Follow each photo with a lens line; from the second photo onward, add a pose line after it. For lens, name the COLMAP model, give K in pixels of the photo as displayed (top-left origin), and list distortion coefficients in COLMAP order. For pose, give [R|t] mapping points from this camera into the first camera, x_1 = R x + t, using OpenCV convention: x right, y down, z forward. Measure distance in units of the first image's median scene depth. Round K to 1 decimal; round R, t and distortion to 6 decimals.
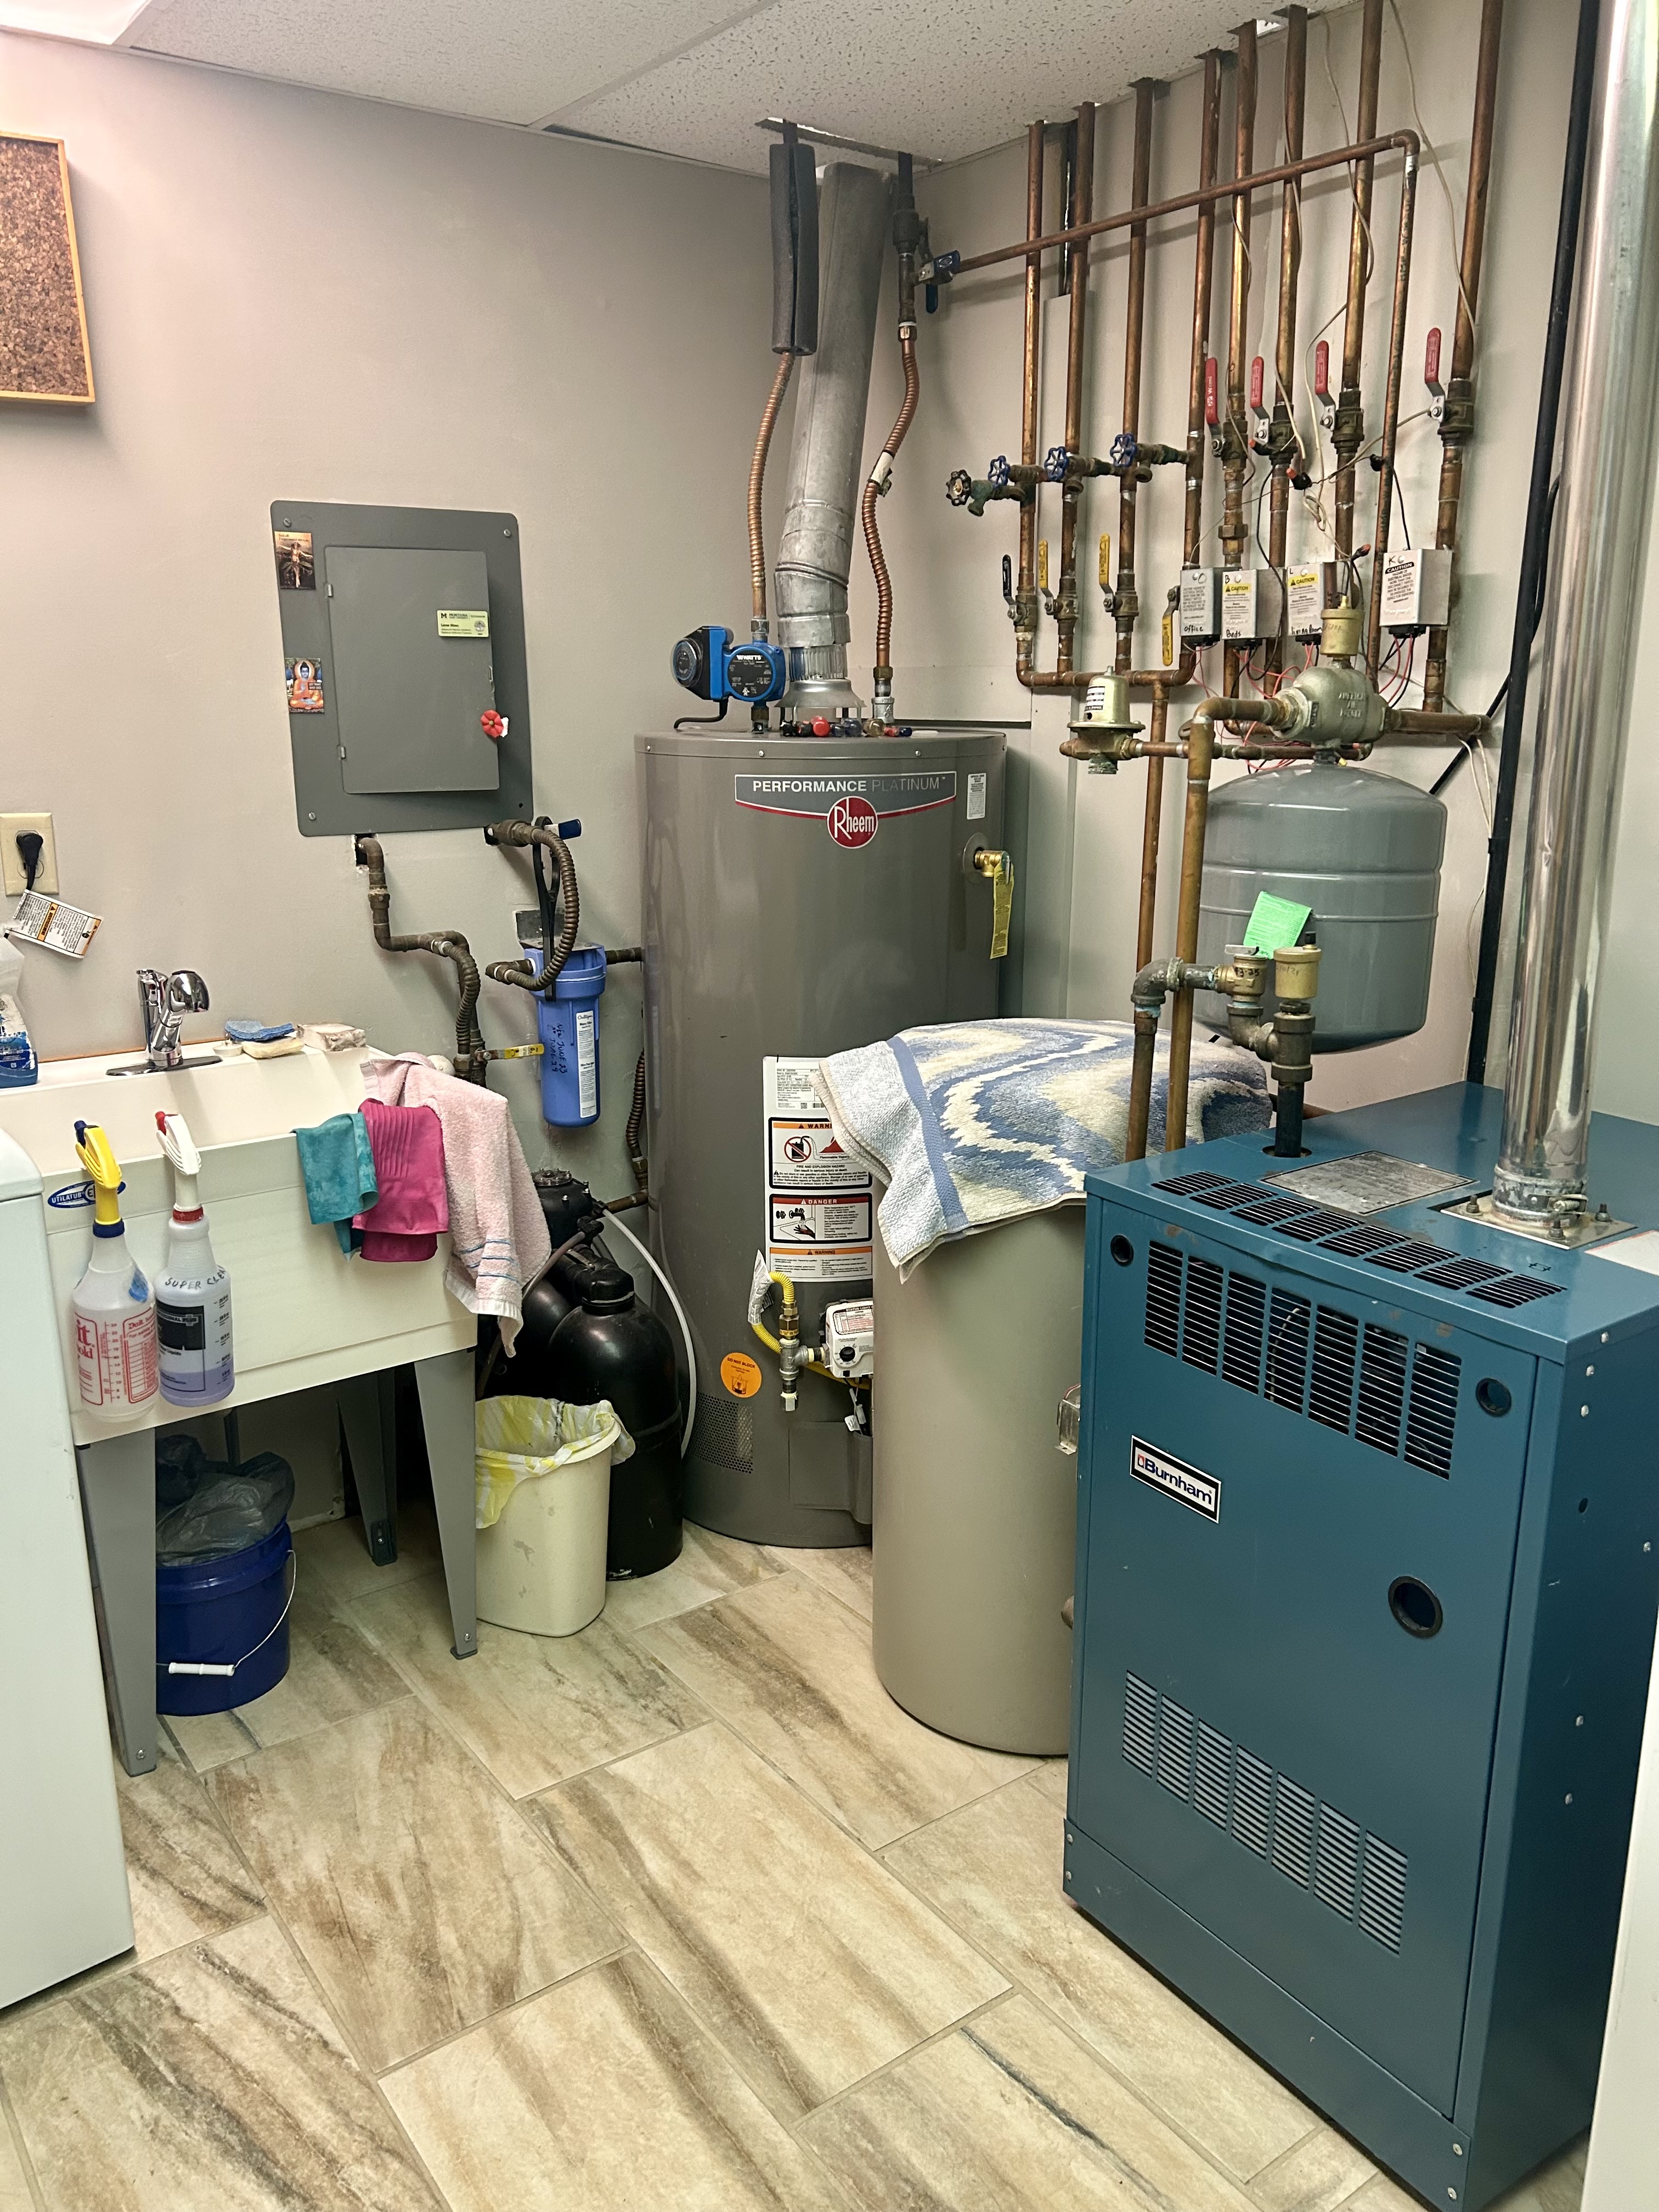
lens RADIAL K [[1663.5, 0, 837.9], [0, 1663.5, 1120.3], [0, 0, 1]] dist [0.057015, -0.063975]
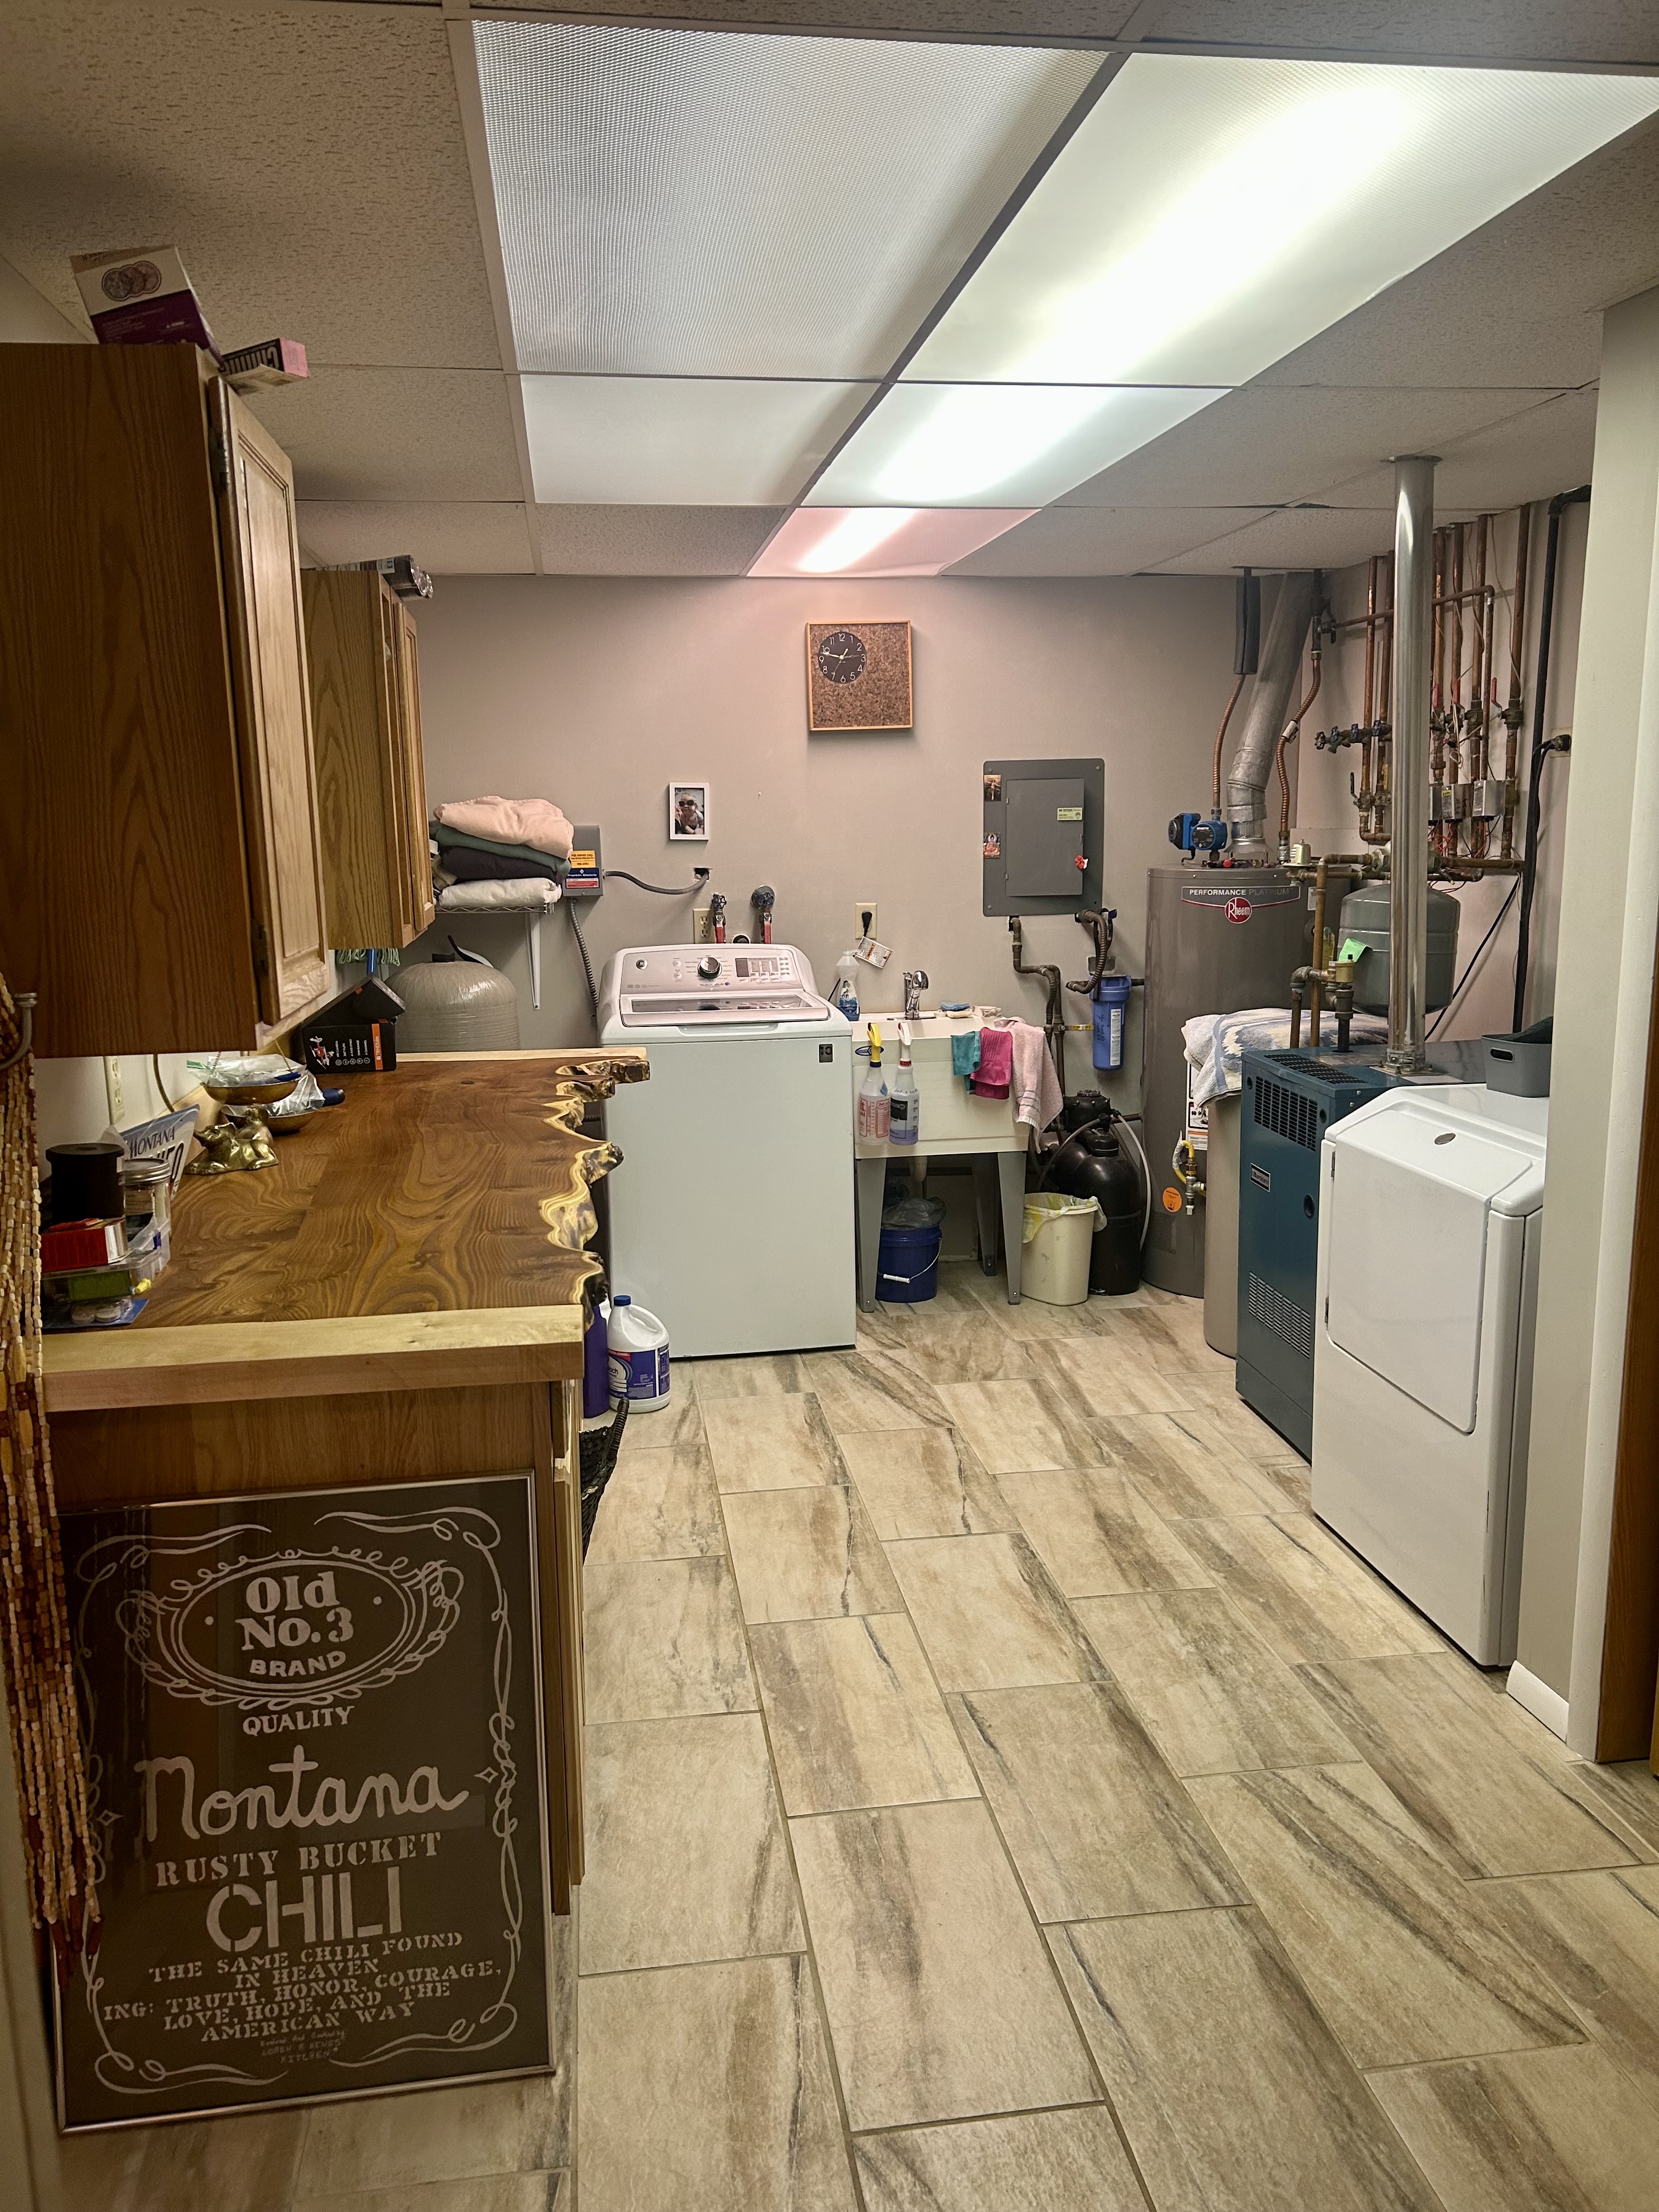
lens RADIAL K [[1663.5, 0, 814.3], [0, 1663.5, 1107.0], [0, 0, 1]] dist [0.057015, -0.063975]
pose [[0.880436, 0.069184, -0.469090, 0.526898], [-0.104726, 0.993240, -0.050071, 0.210144], [0.462455, 0.093210, 0.881730, -0.987197]]
